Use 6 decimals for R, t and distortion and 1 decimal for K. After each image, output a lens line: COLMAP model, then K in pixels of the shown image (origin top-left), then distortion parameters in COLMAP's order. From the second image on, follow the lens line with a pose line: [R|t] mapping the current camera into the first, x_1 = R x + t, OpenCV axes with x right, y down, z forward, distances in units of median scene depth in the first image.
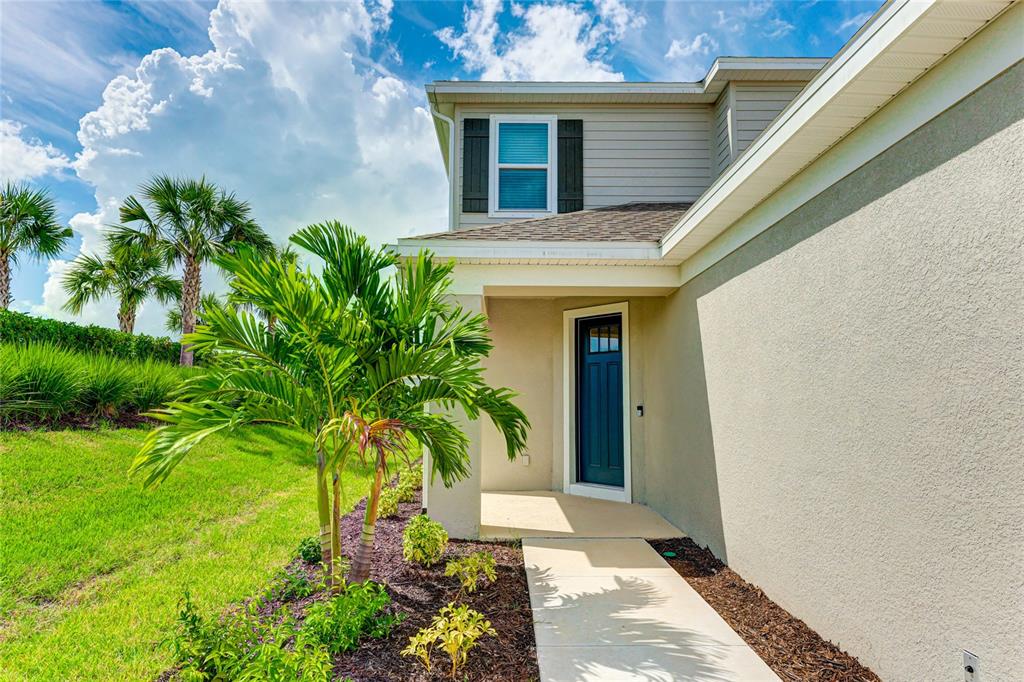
lens RADIAL K [[557.1, 0, 508.1], [0, 557.1, 342.7], [0, 0, 1]] dist [0.010183, 0.001327]
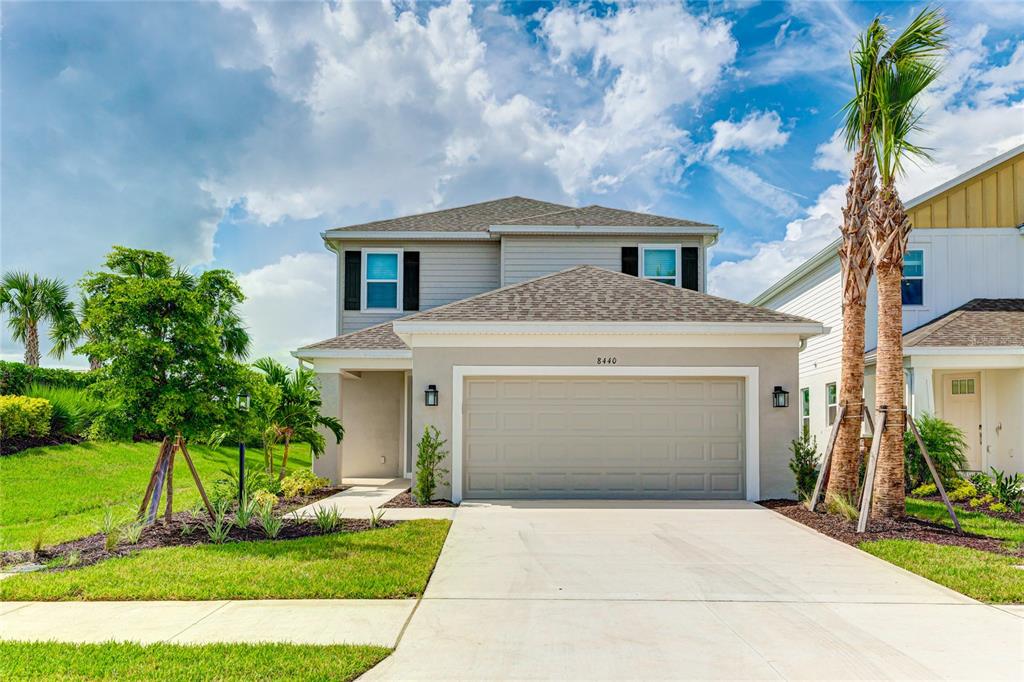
lens RADIAL K [[794.6, 0, 520.0], [0, 794.6, 399.6], [0, 0, 1]] dist [0.021609, 0.001075]
pose [[0.999924, -0.001529, 0.012196, 0.397790], [0.000796, 0.998206, 0.059871, -0.110122], [-0.012266, -0.059857, 0.998132, -1.331960]]
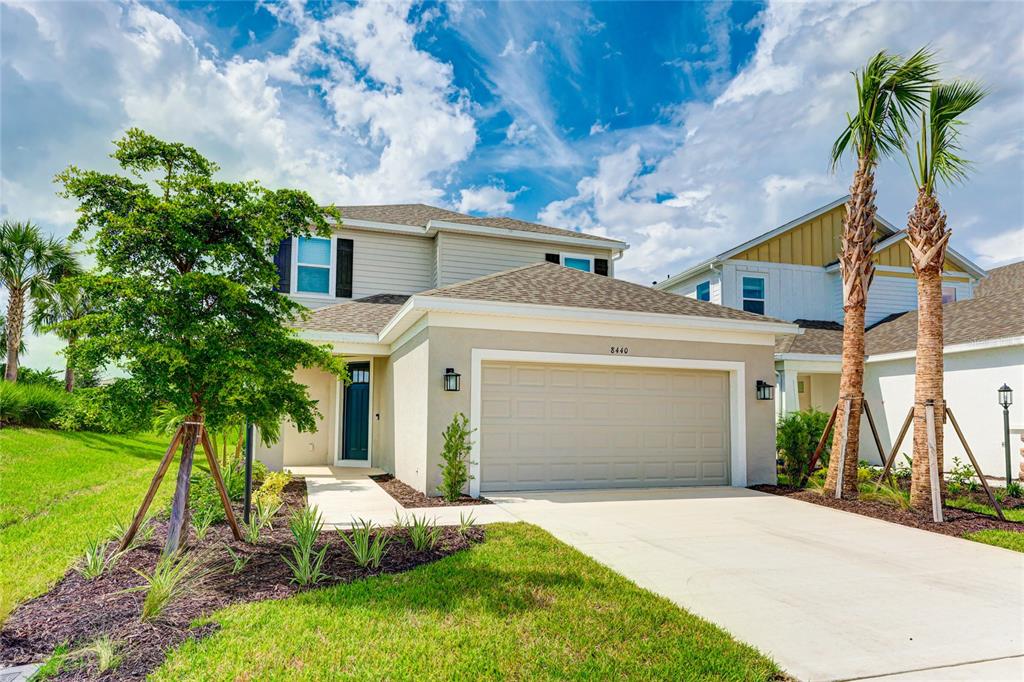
lens RADIAL K [[616.3, 0, 526.7], [0, 616.3, 381.0], [0, 0, 1]] dist [0.013381, 0.001113]
pose [[0.946850, 0.026070, 0.320616, 0.044981], [-0.039080, 0.998650, 0.034210, -0.068838], [-0.319292, -0.044922, 0.946591, -0.894126]]
